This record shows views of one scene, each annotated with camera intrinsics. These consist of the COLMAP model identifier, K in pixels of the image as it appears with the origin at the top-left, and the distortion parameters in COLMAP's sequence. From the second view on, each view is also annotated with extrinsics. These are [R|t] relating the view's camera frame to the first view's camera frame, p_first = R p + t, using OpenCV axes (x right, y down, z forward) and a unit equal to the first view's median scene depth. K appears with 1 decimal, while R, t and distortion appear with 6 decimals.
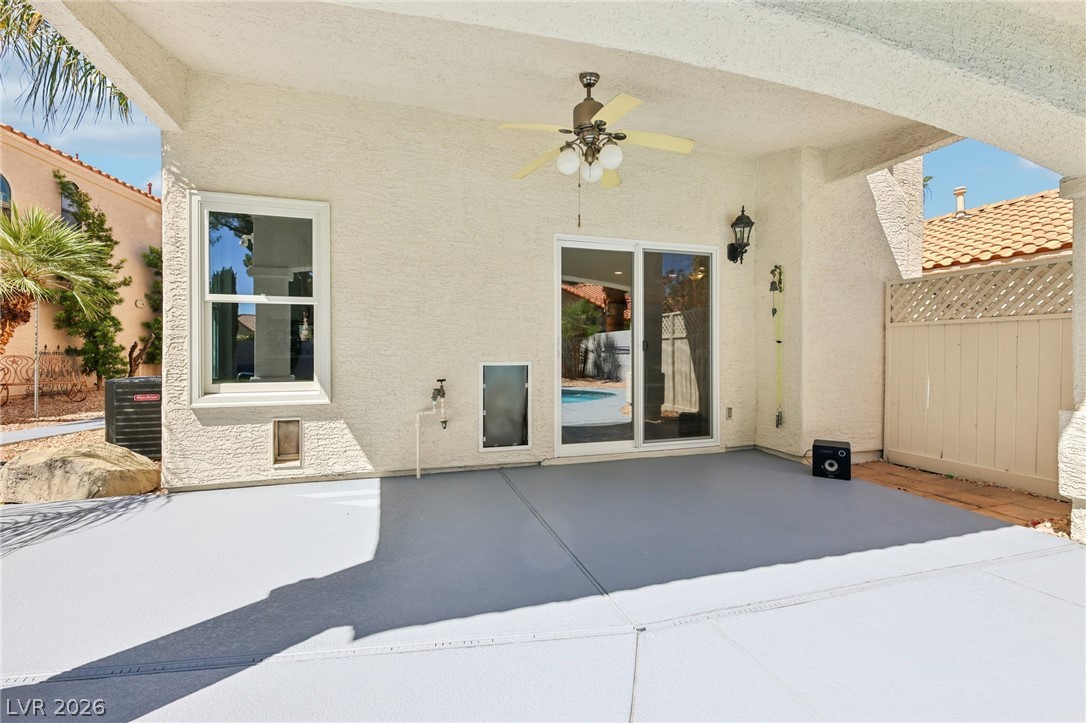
lens RADIAL K [[470.8, 0, 542.4], [0, 470.8, 362.4], [0, 0, 1]] dist [0.002355, 0.000021]
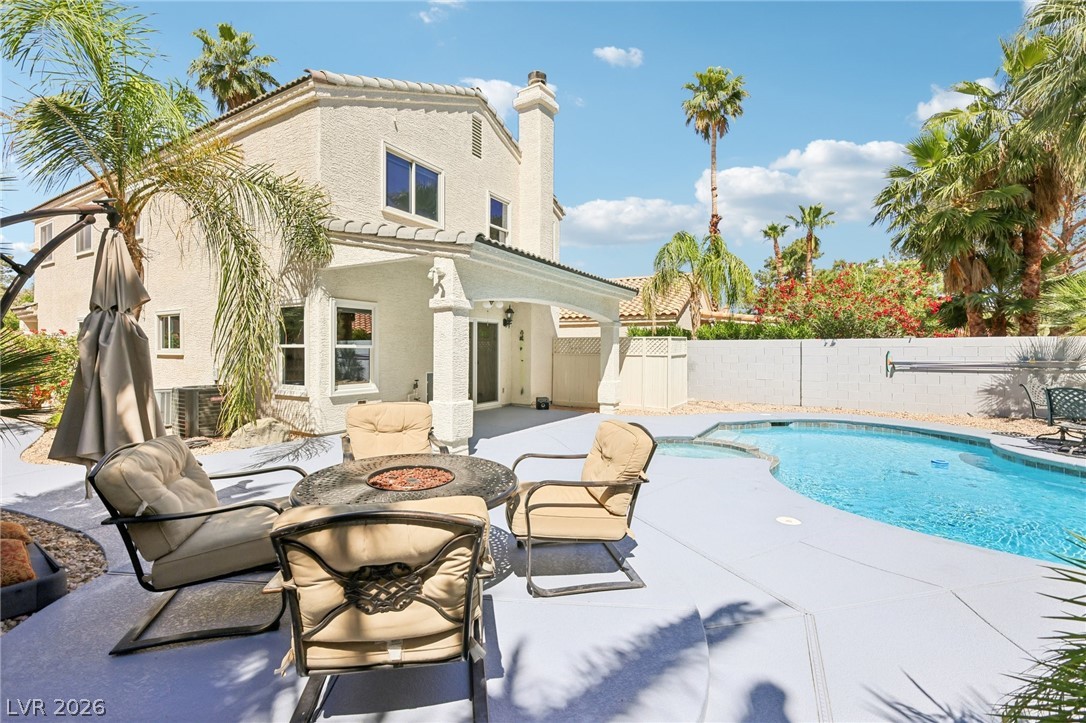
lens RADIAL K [[470.8, 0, 545.7], [0, 470.8, 357.9], [0, 0, 1]] dist [0.002355, 0.000021]
pose [[0.747185, -0.002838, 0.664610, -1.087959], [-0.002591, 0.999971, 0.007183, -0.076942], [-0.664611, -0.007089, 0.747156, -0.974718]]
